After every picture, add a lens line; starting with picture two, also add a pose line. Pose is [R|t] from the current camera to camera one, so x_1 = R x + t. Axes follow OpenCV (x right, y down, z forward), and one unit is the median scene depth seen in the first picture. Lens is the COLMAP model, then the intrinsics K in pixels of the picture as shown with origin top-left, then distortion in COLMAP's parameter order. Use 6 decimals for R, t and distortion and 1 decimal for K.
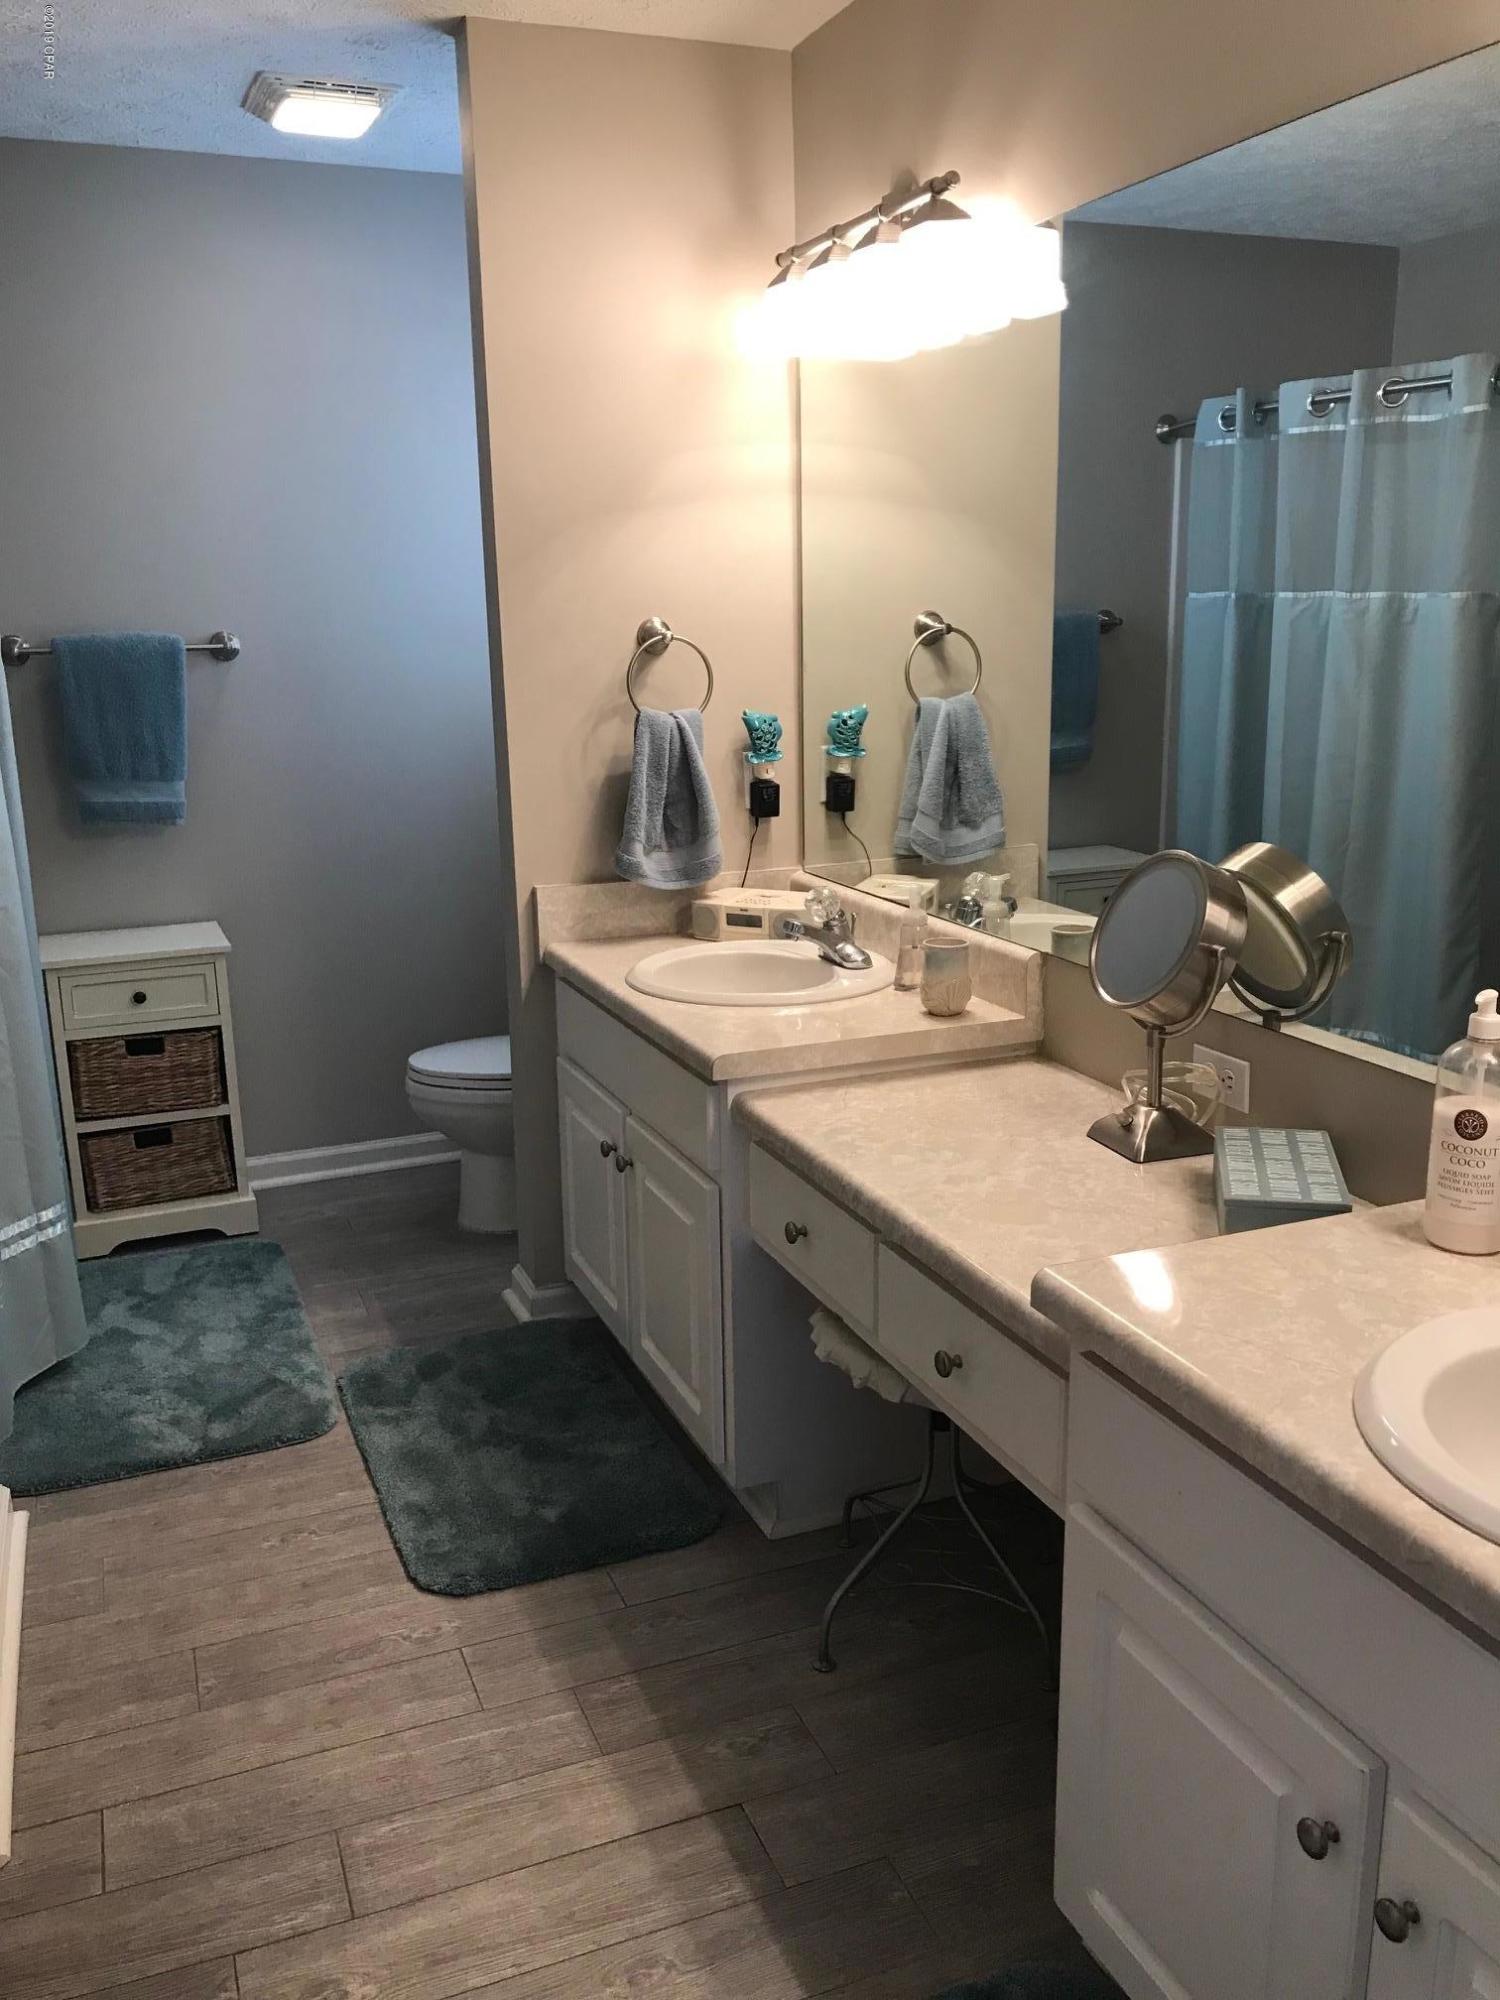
lens RADIAL K [[1653.6, 0, 749.7], [0, 1653.6, 1001.2], [0, 0, 1]] dist [0.001648, -0.022282]
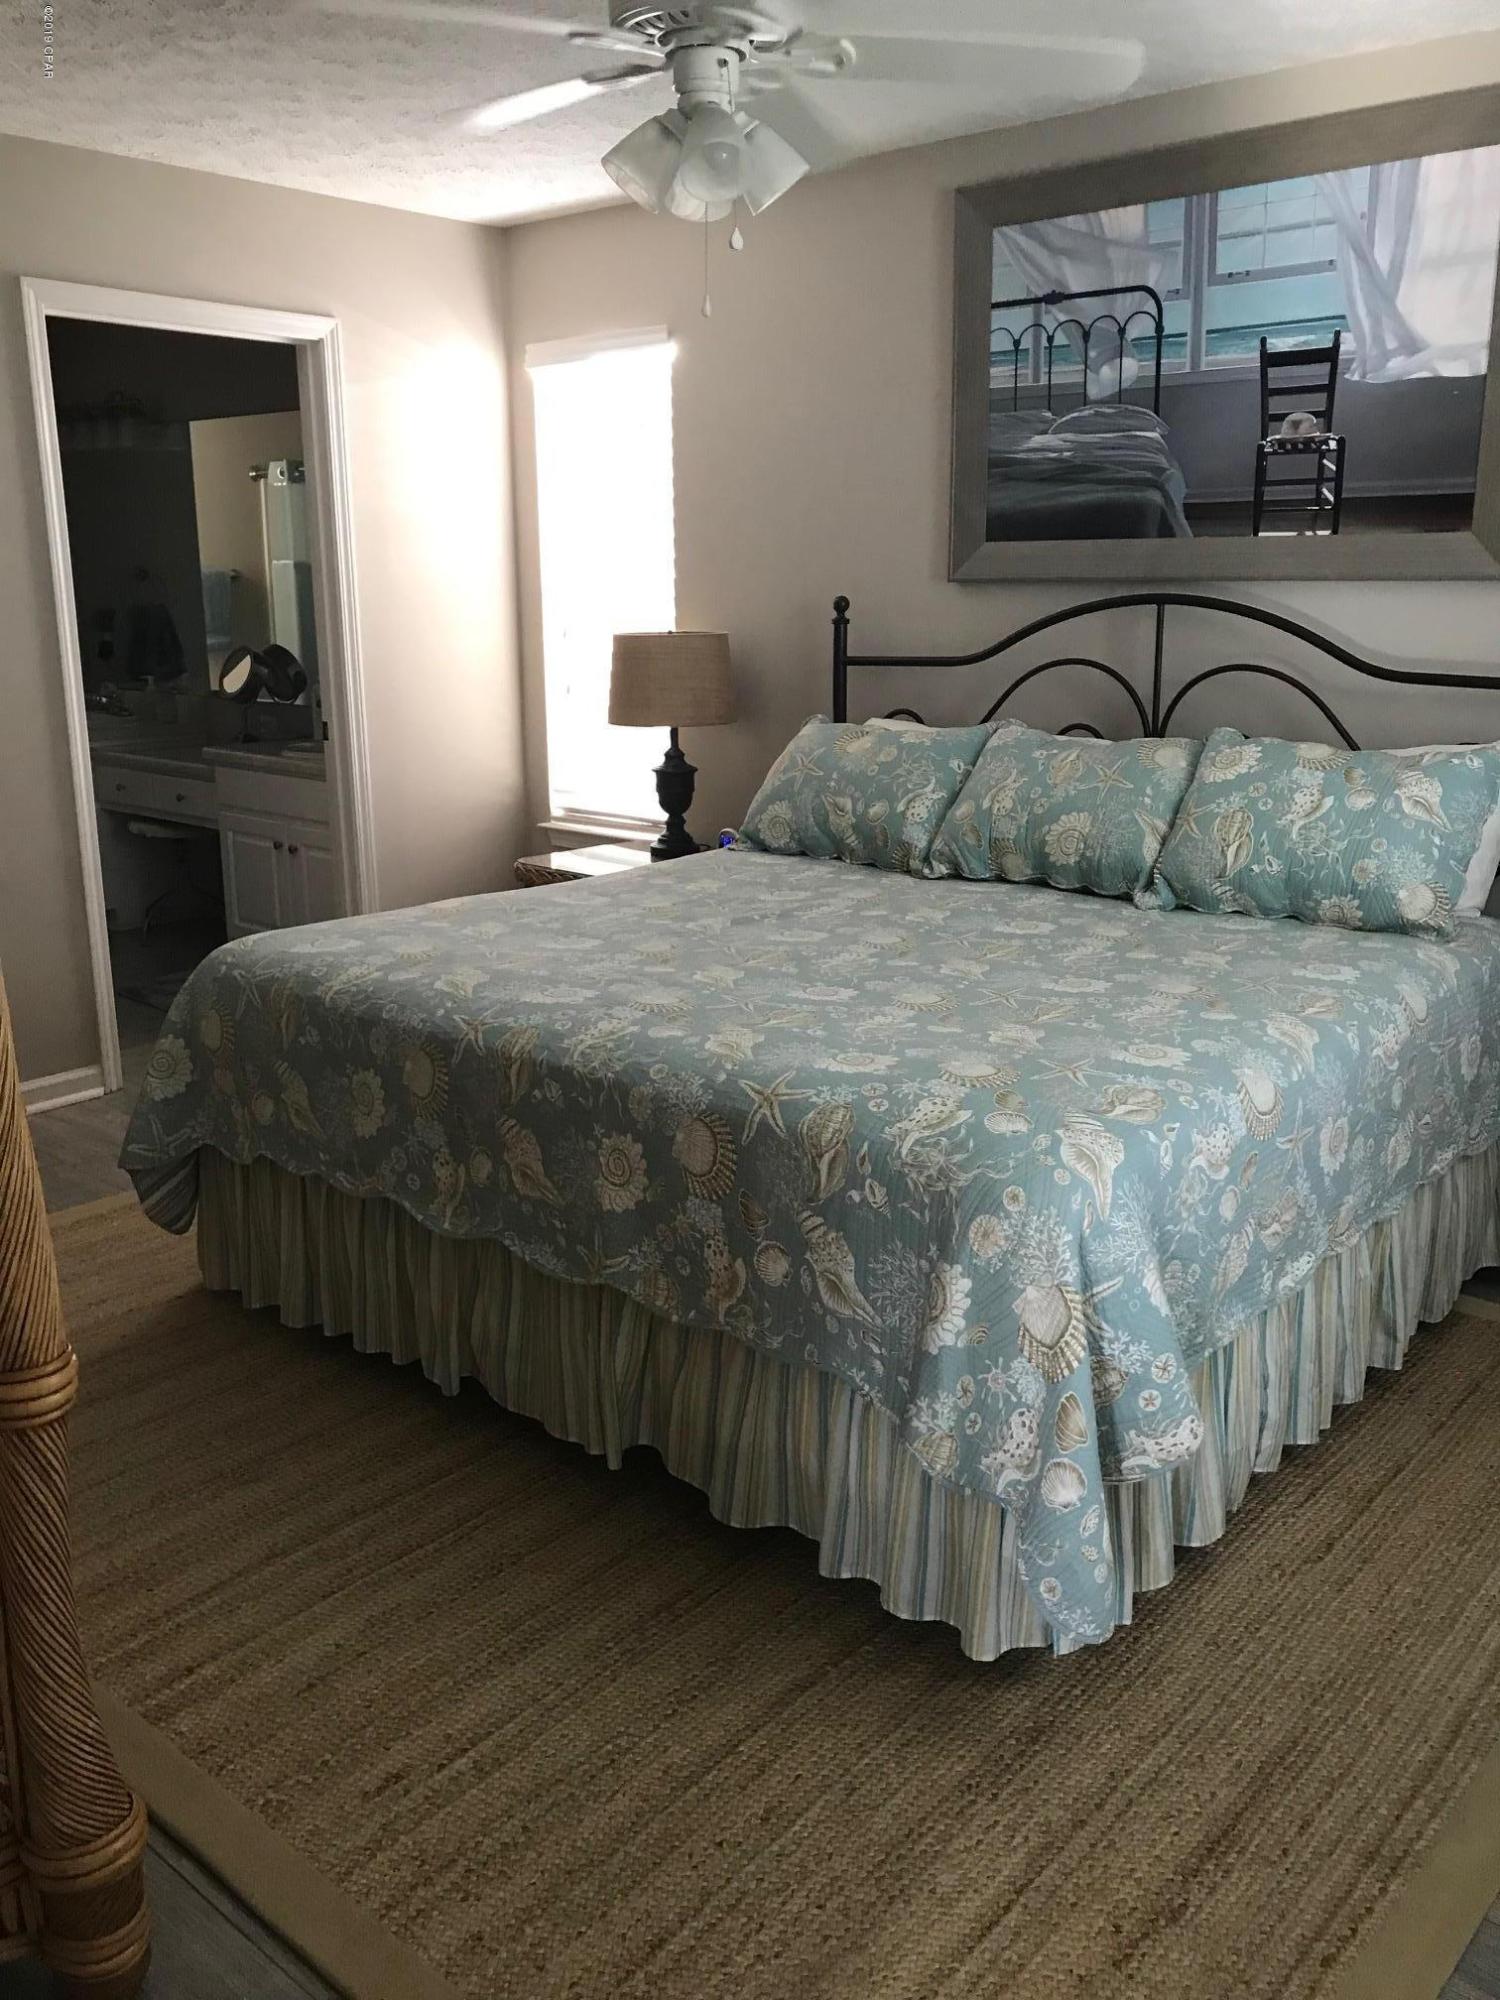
lens RADIAL K [[1653.6, 0, 749.2], [0, 1653.6, 996.5], [0, 0, 1]] dist [0.001648, -0.022282]
pose [[0.890740, -0.100032, 0.443368, -0.152024], [0.094036, 0.994934, 0.035554, 0.252554], [-0.444679, 0.010023, 0.895634, -1.008132]]
